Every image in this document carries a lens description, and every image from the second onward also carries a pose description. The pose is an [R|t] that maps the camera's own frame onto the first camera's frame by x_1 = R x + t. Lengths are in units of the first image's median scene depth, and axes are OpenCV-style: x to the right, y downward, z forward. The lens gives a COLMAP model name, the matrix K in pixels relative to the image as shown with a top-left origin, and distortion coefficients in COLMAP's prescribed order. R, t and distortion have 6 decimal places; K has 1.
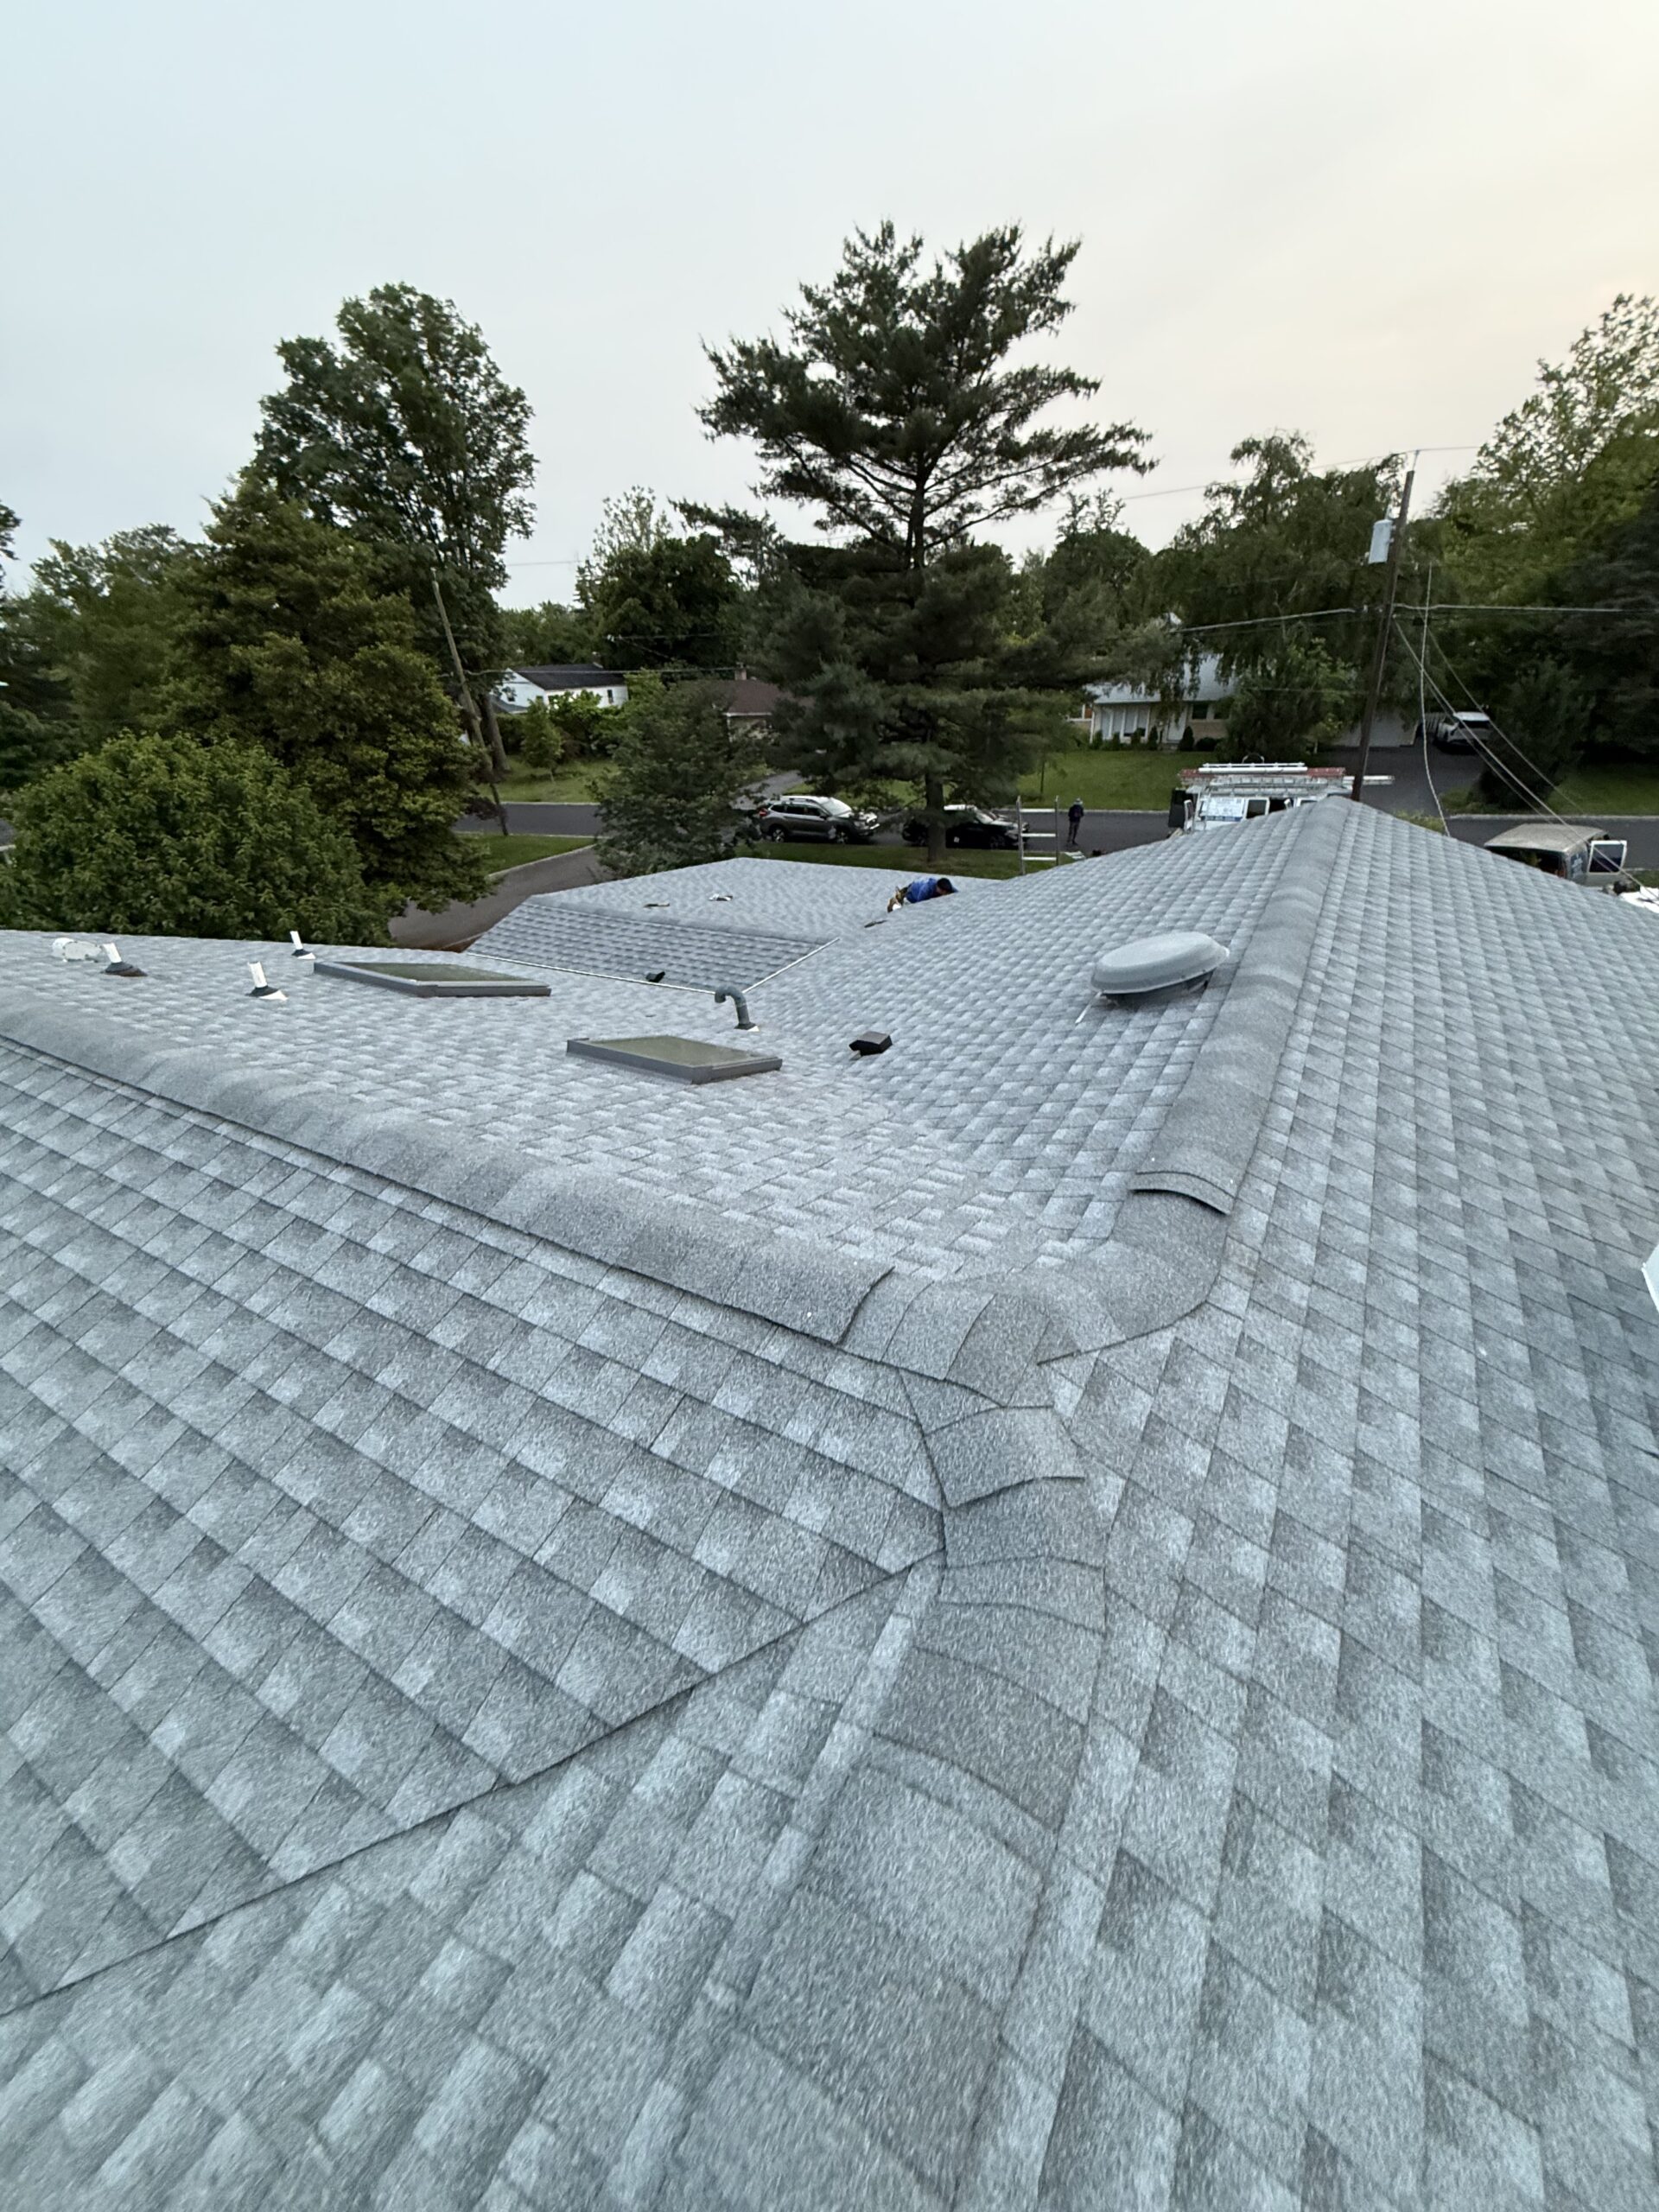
lens RADIAL K [[882.3, 0, 829.5], [0, 882.3, 1106.0], [0, 0, 1]] dist [0.001585, -0.000152]
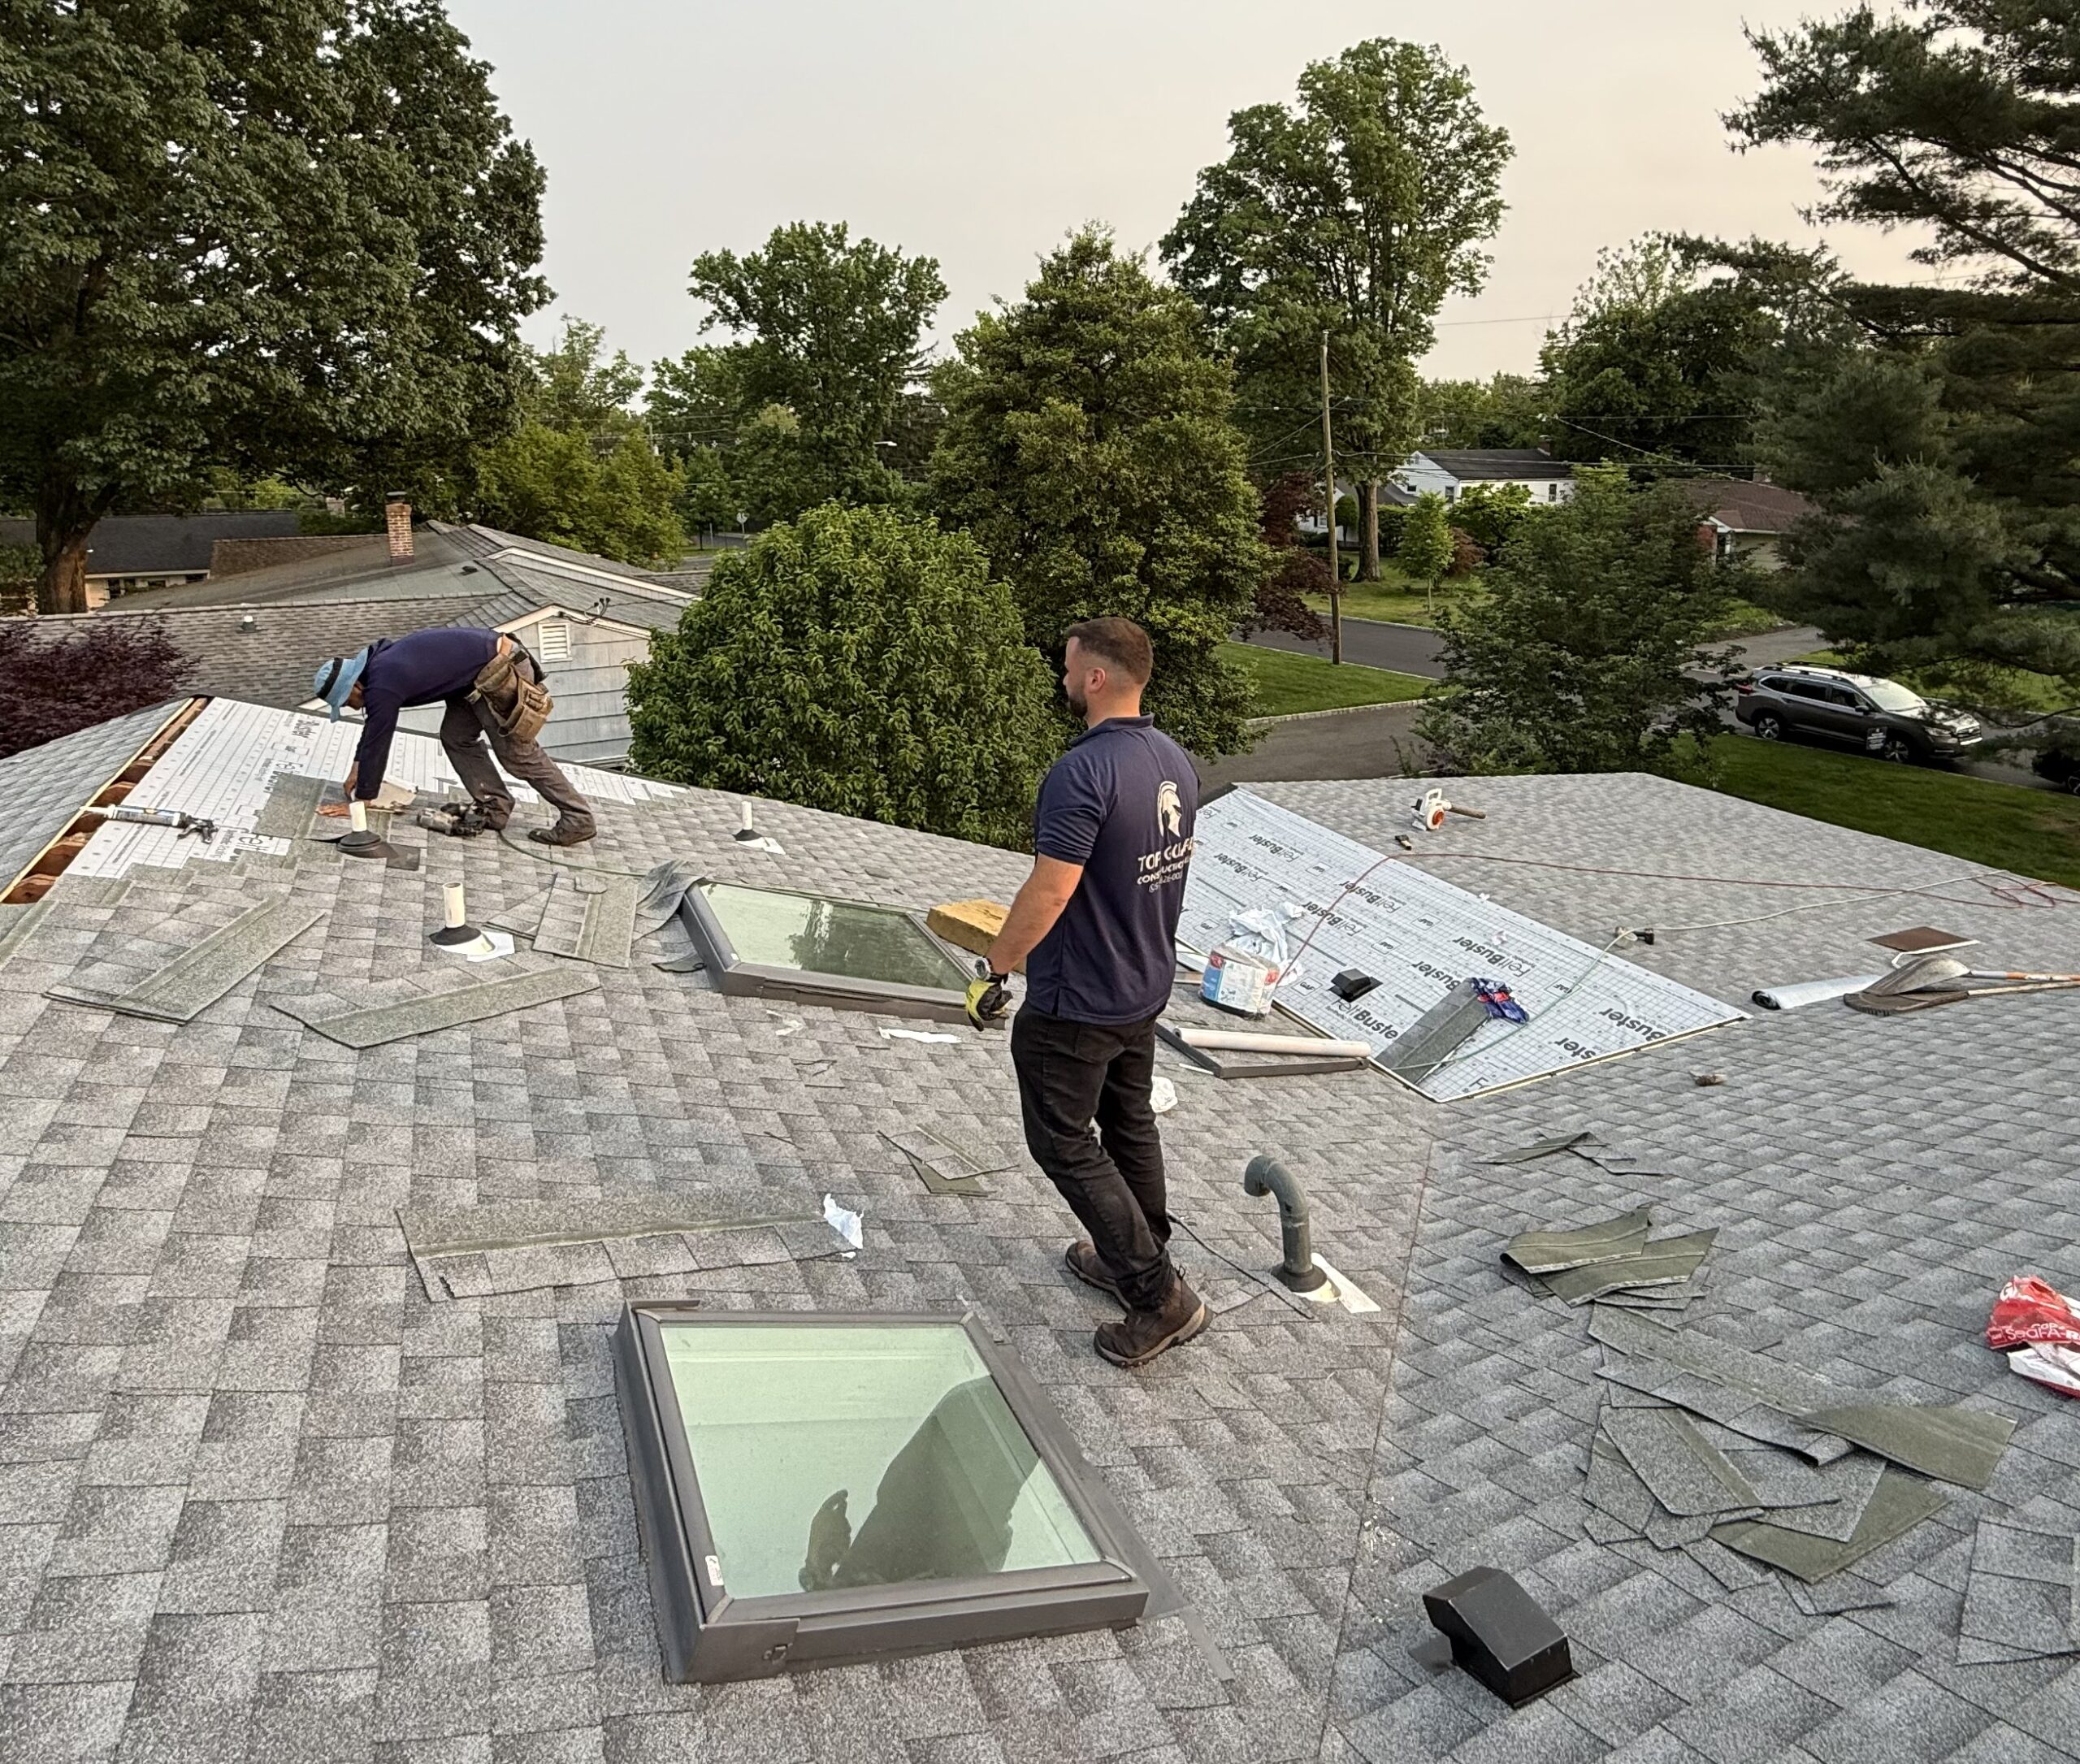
lens RADIAL K [[1283.8, 0, 1048.7], [0, 1283.8, 655.2], [0, 0, 1]] dist [-0.001727, 0.004229]
pose [[0.820185, 0.129059, -0.557352, 0.023857], [-0.289471, 0.933929, -0.209721, -0.047646], [0.493461, 0.333347, 0.803353, 0.091992]]
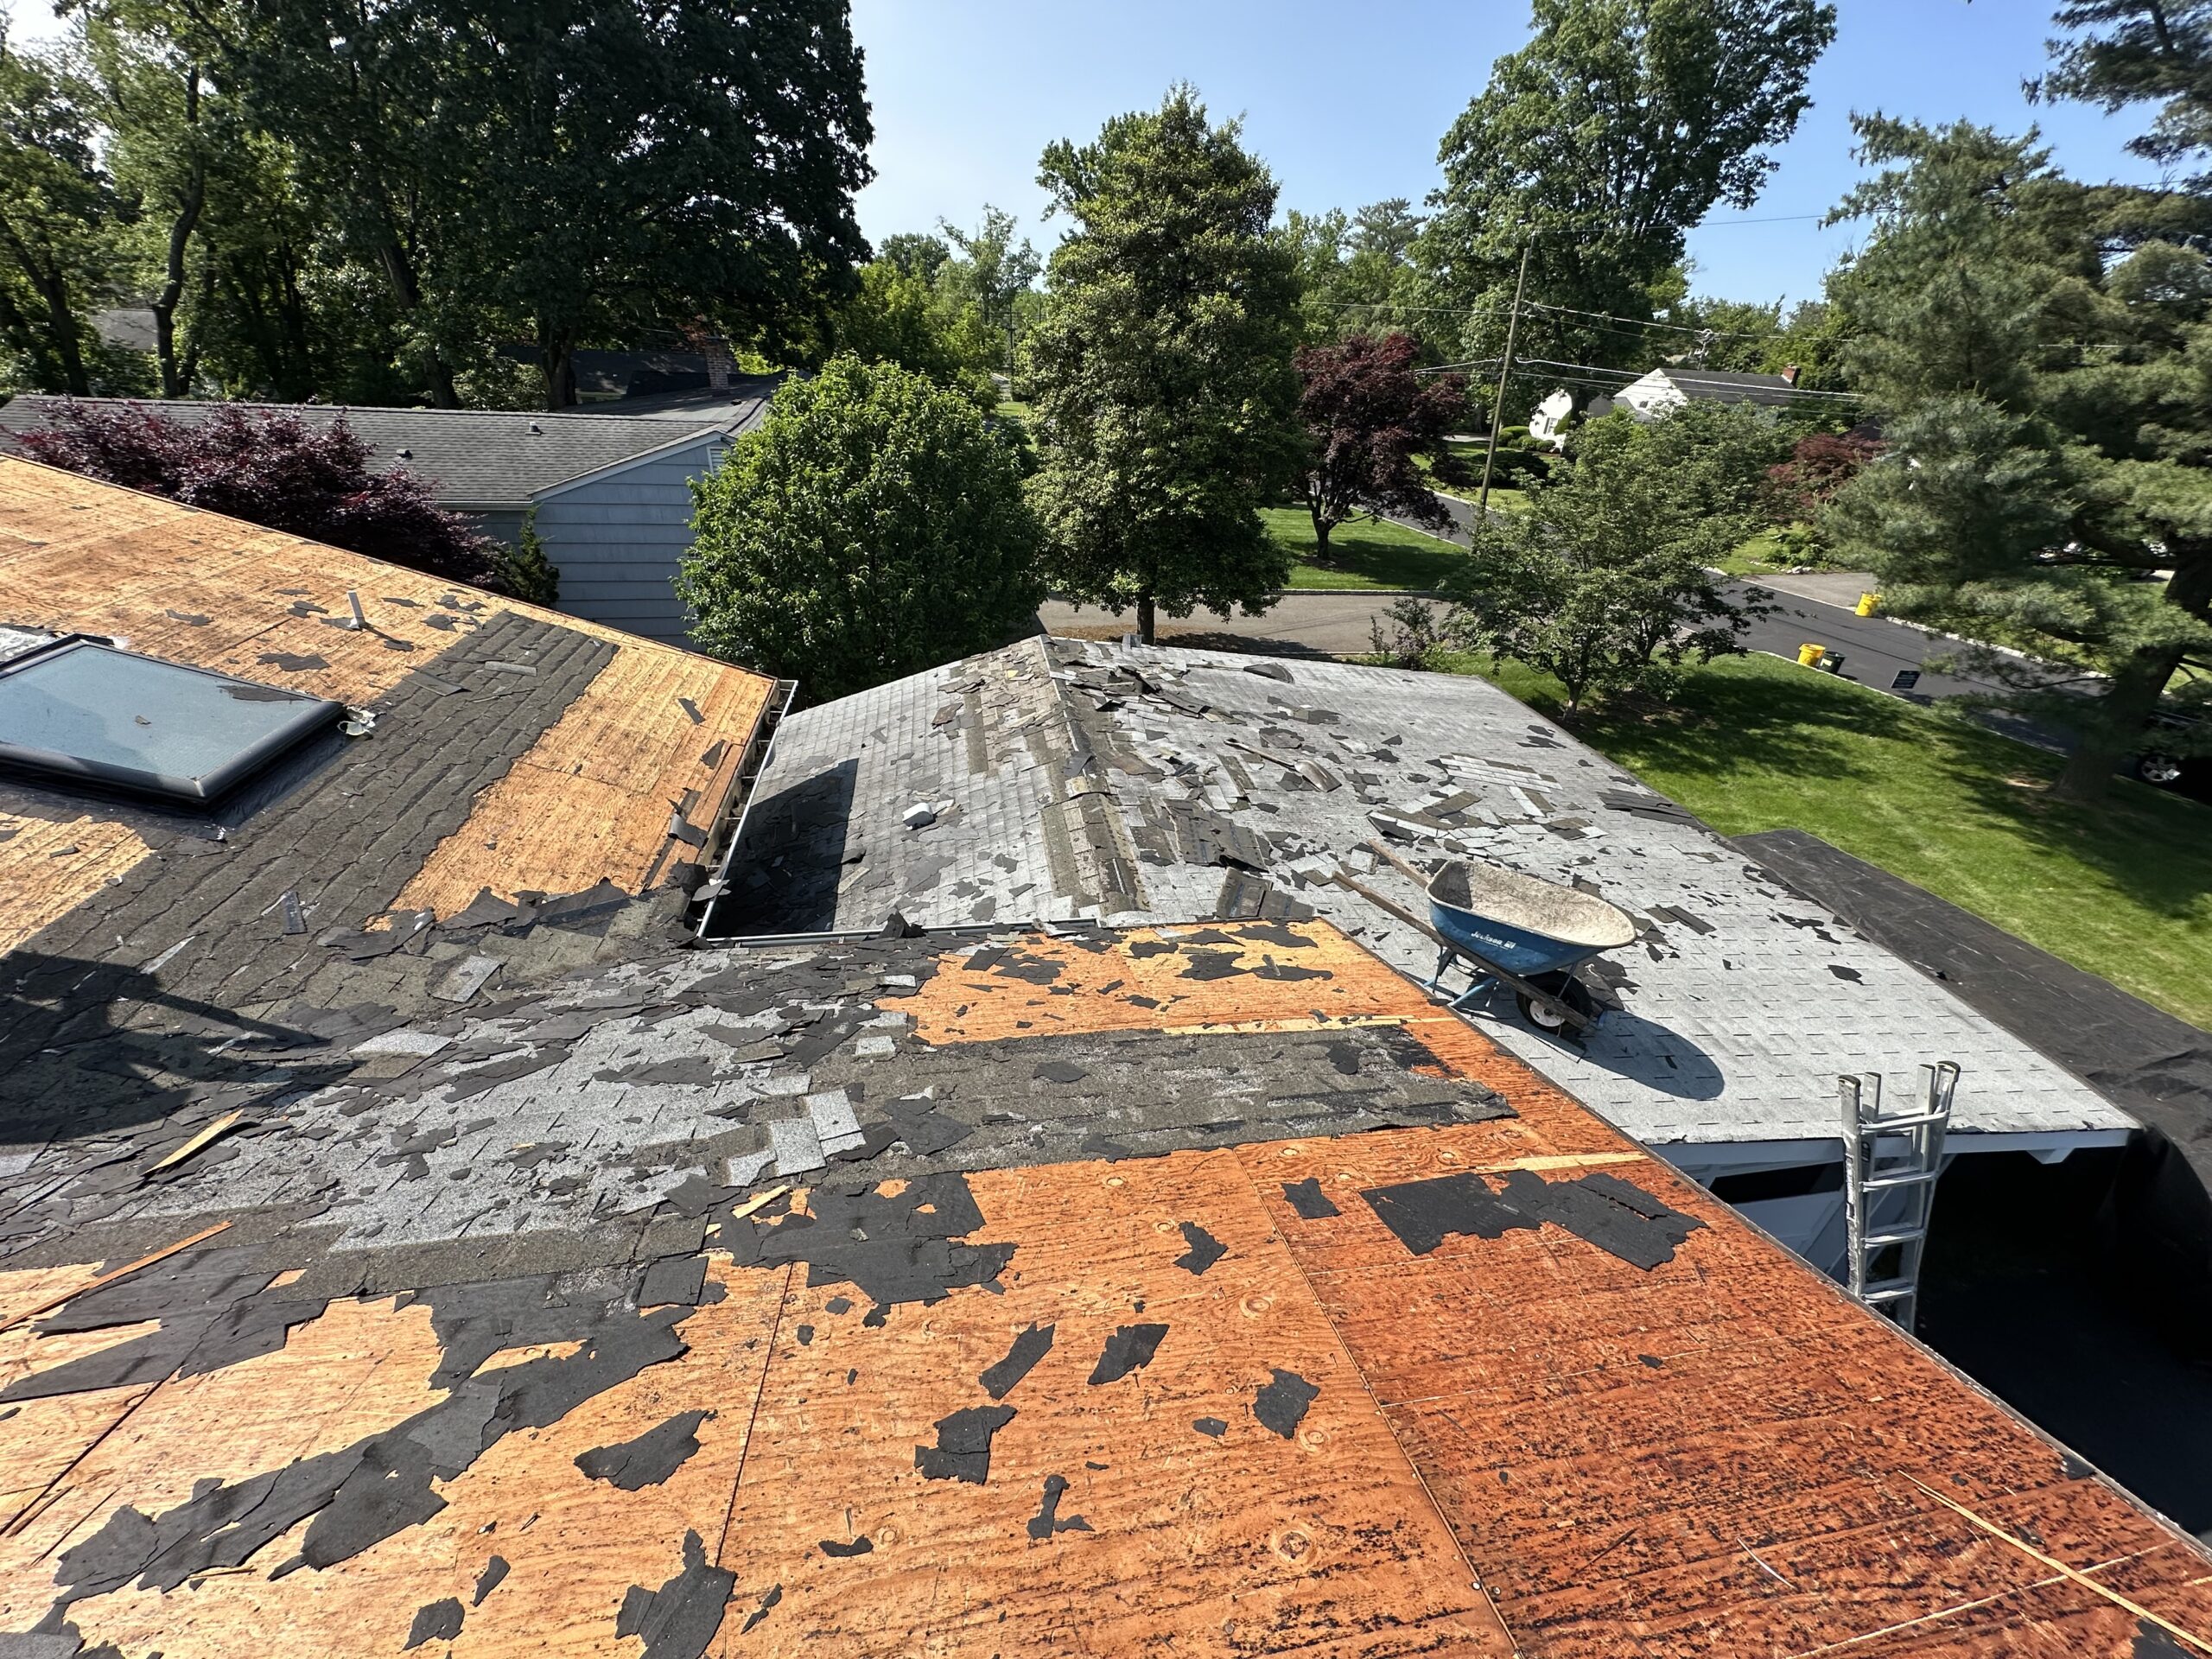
lens RADIAL K [[896.2, 0, 1106.0], [0, 896.2, 829.5], [0, 0, 1]] dist [0.001828, 0.000365]
pose [[0.631996, 0.441373, -0.637001, 0.118765], [-0.427572, 0.884132, 0.188396, -0.126562], [0.646346, 0.153299, 0.747487, 0.248666]]
